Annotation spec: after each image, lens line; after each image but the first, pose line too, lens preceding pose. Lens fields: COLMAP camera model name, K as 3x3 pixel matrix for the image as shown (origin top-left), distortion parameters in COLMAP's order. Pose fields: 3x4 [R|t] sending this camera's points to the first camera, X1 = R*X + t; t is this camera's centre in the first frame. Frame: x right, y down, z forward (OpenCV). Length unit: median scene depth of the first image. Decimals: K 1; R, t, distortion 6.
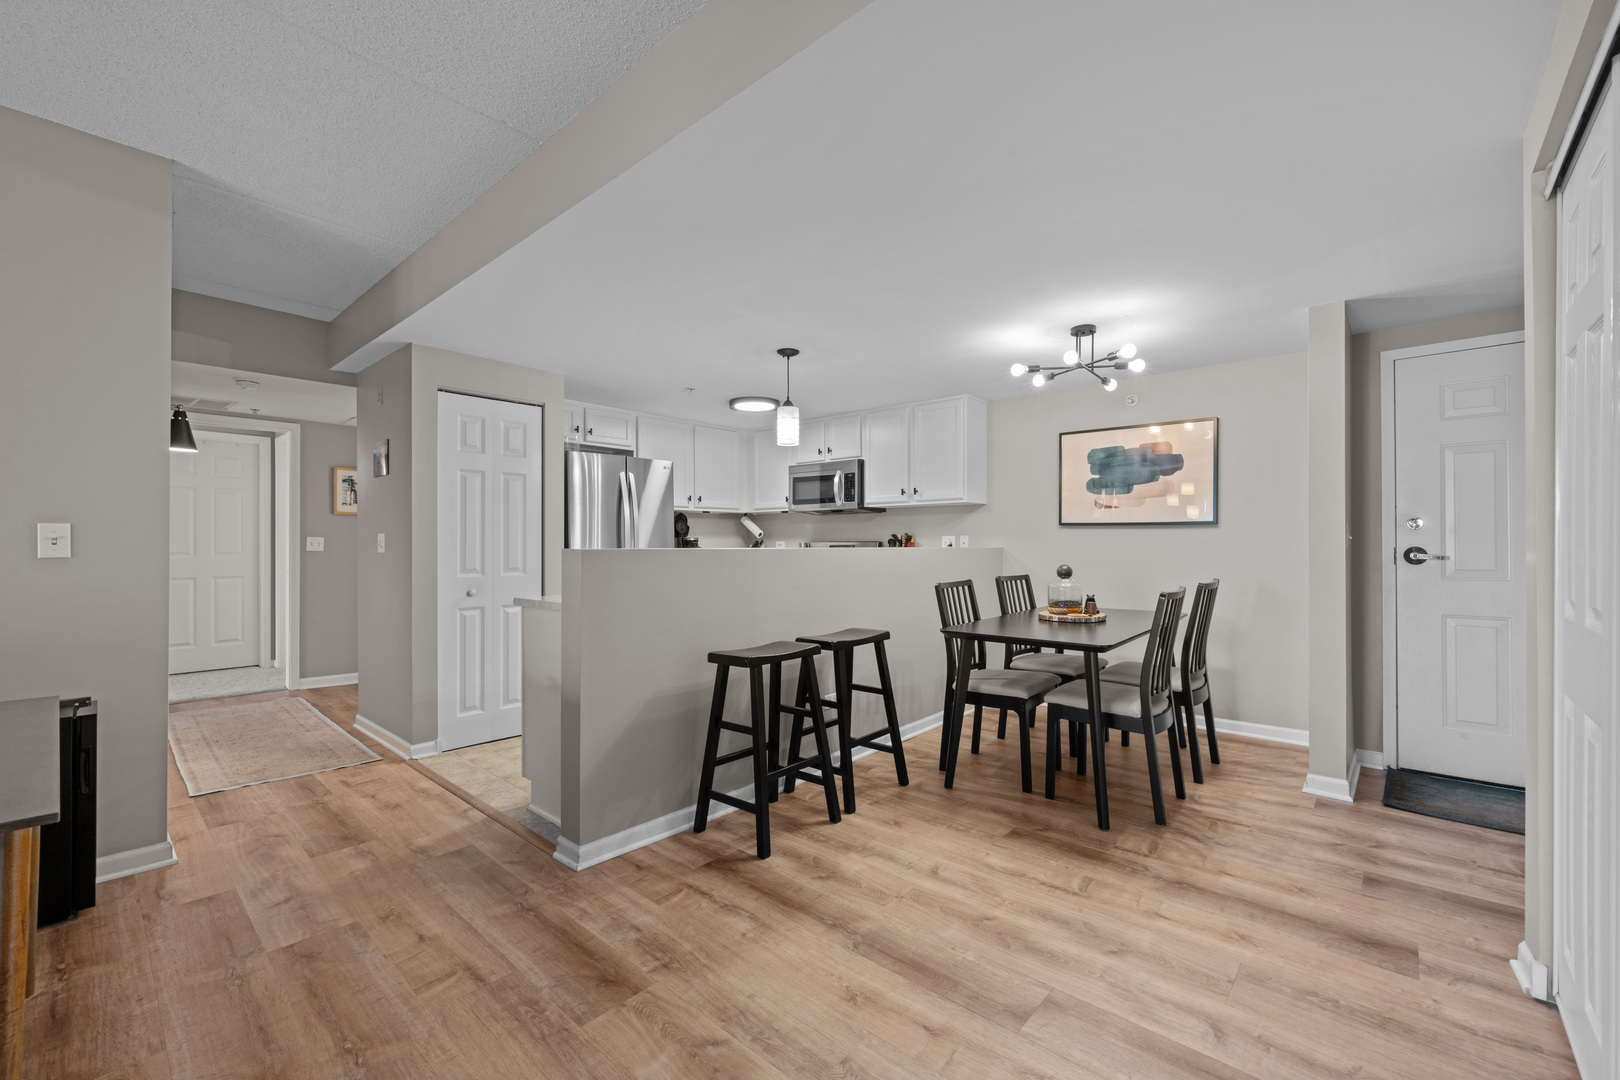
lens RADIAL K [[665.9, 0, 810.0], [0, 665.9, 540.0], [0, 0, 1]] dist [-0.007029, 0.000179]
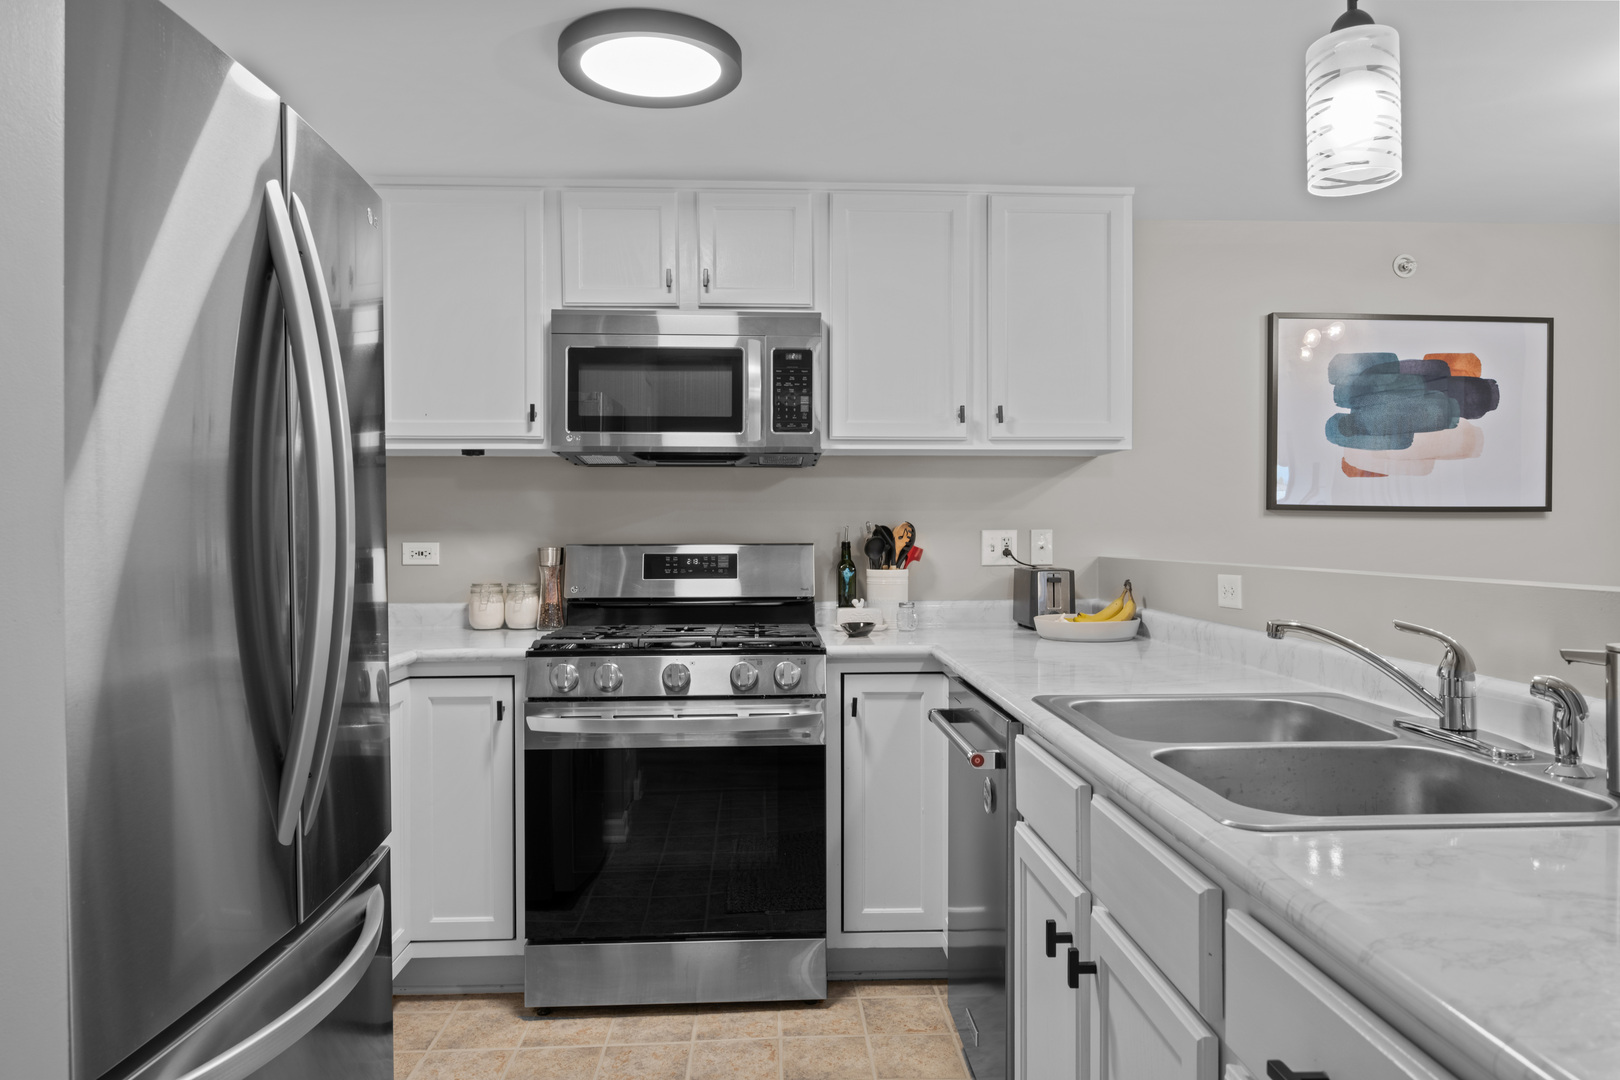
lens RADIAL K [[1062.5, 0, 811.5], [0, 1062.5, 535.8], [0, 0, 1]] dist [-0.003368, 0.002570]
pose [[0.711717, -0.004271, 0.702453, -0.512937], [-0.003035, 0.999953, 0.009156, -0.012091], [-0.702460, -0.008649, 0.711671, 0.923840]]
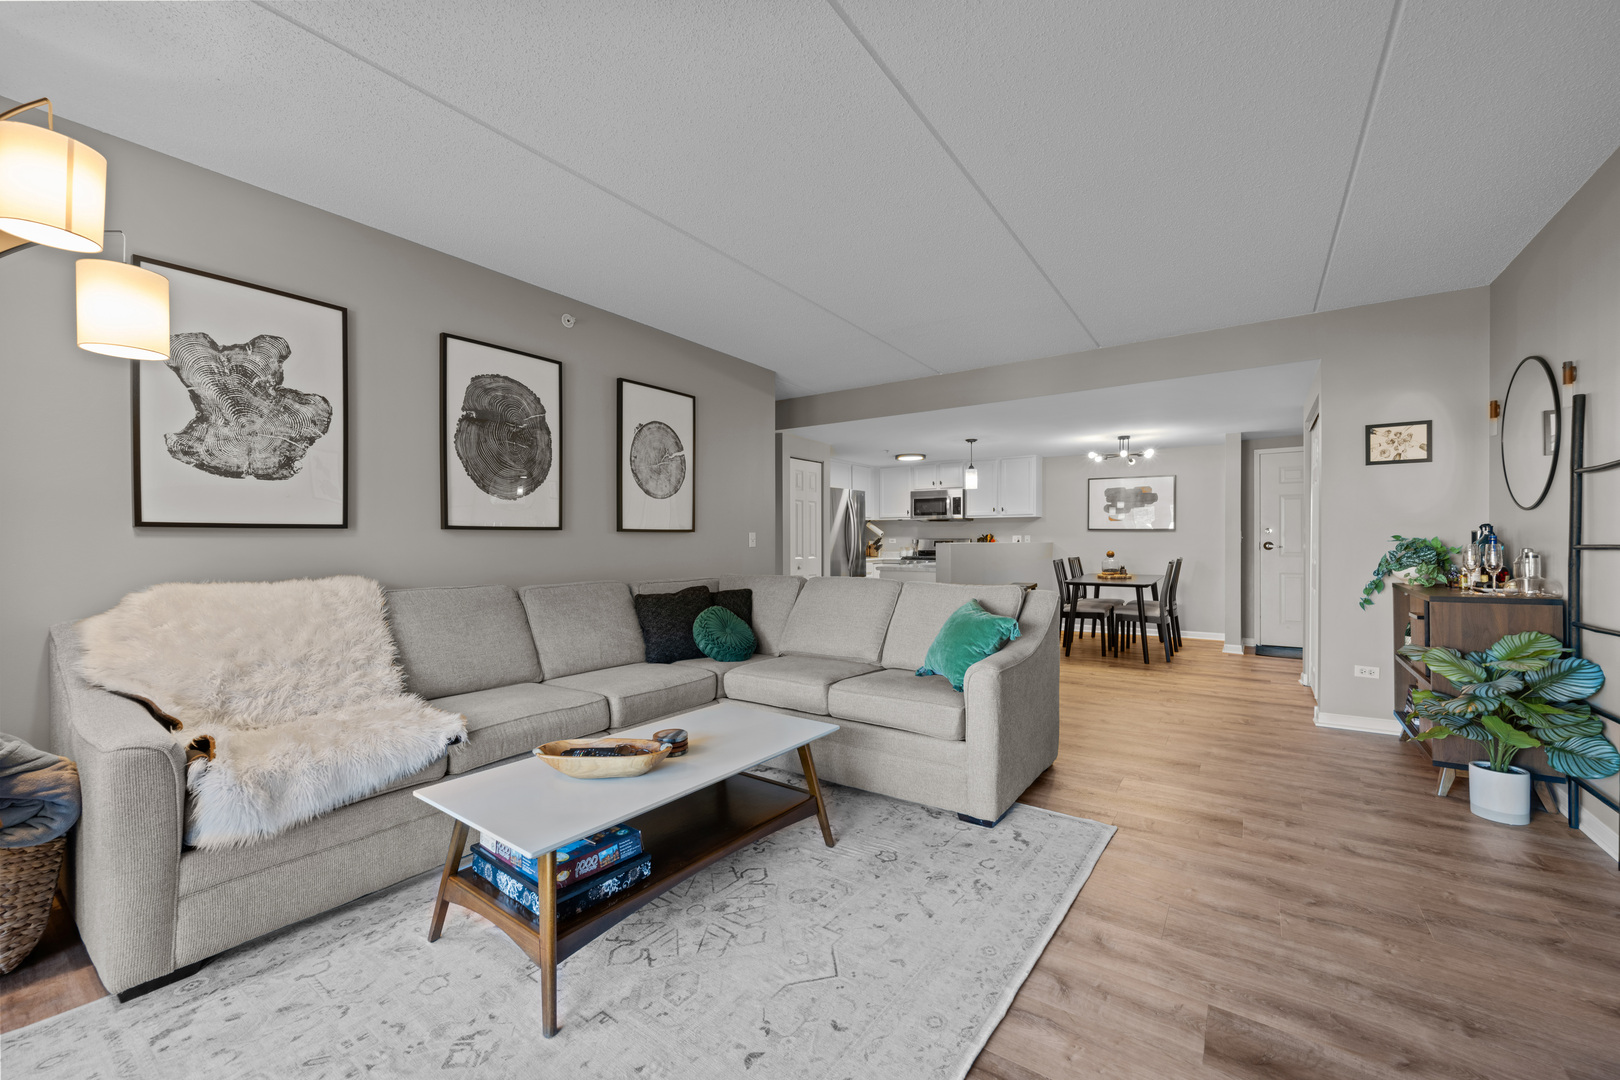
lens RADIAL K [[642.6, 0, 810.0], [0, 642.6, 540.0], [0, 0, 1]] dist [-0.000628, -0.000138]
pose [[0.992174, -0.000497, 0.124858, -0.783510], [-0.000344, 0.999977, 0.006721, -0.008633], [-0.124859, -0.006711, 0.992152, -0.841366]]
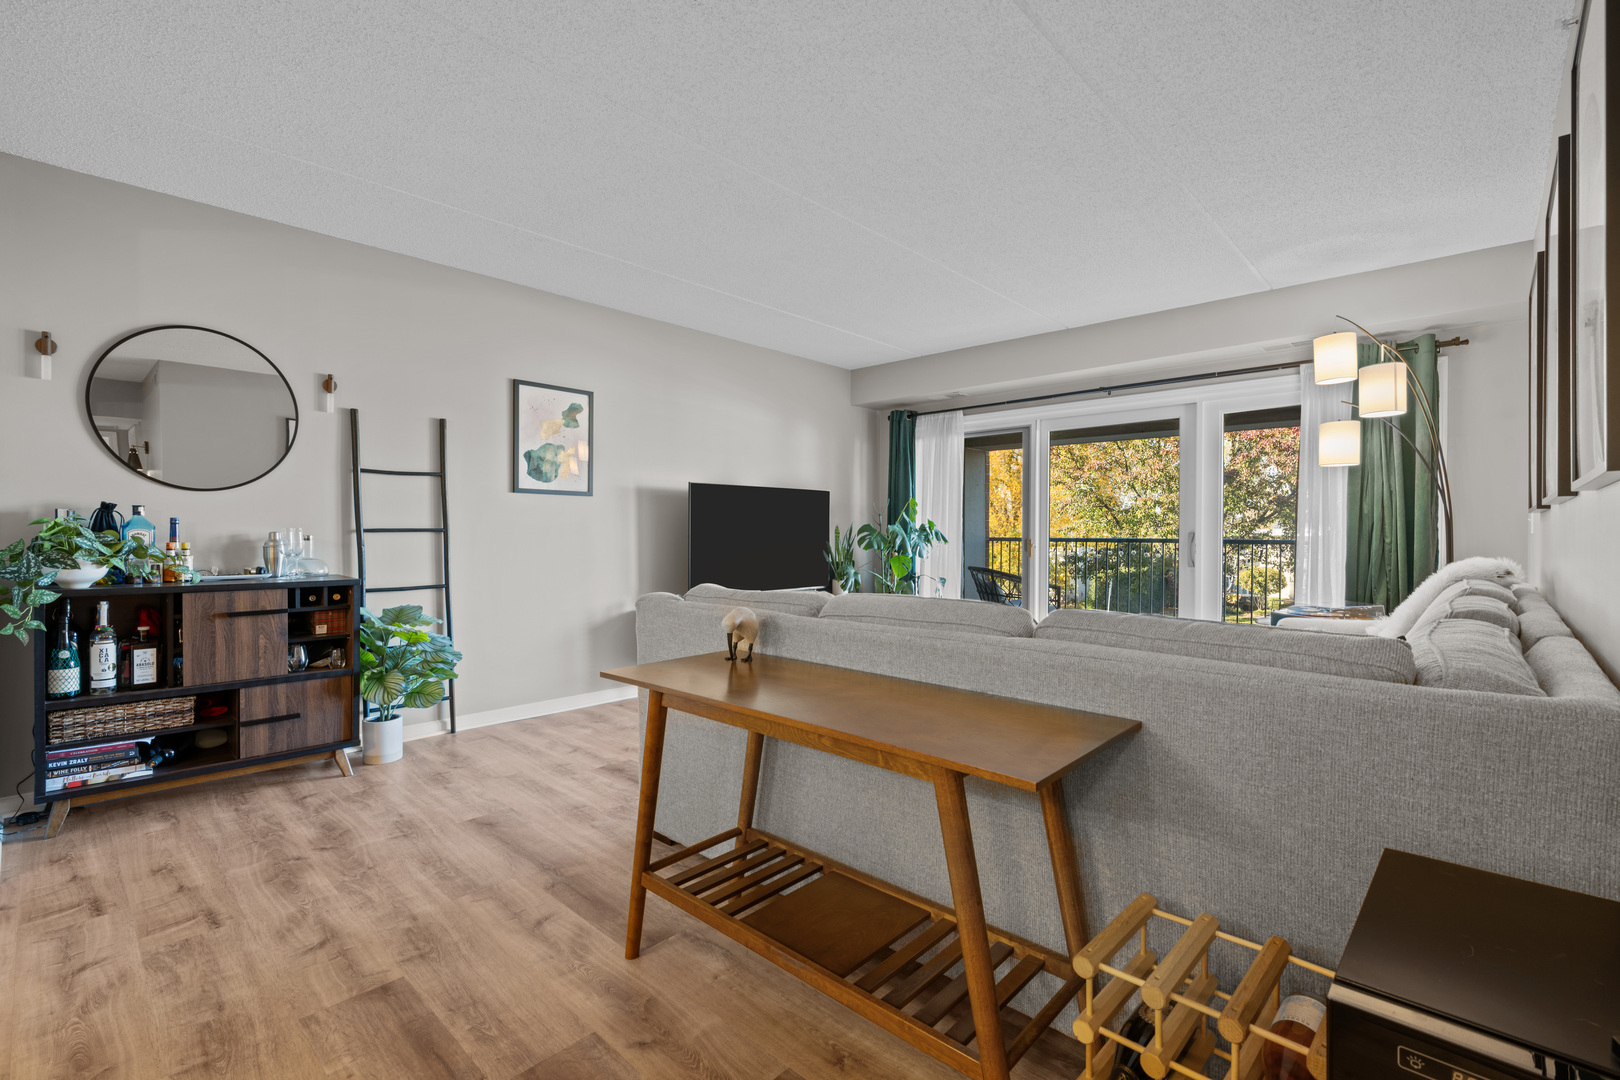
lens RADIAL K [[722.7, 0, 816.6], [0, 722.7, 540.3], [0, 0, 1]] dist [-0.000359, 0.000314]
pose [[-0.999886, -0.000939, 0.015088, -0.495258], [-0.000895, 0.999995, 0.002871, 0.014862], [-0.015091, 0.002857, -0.999882, 0.834647]]
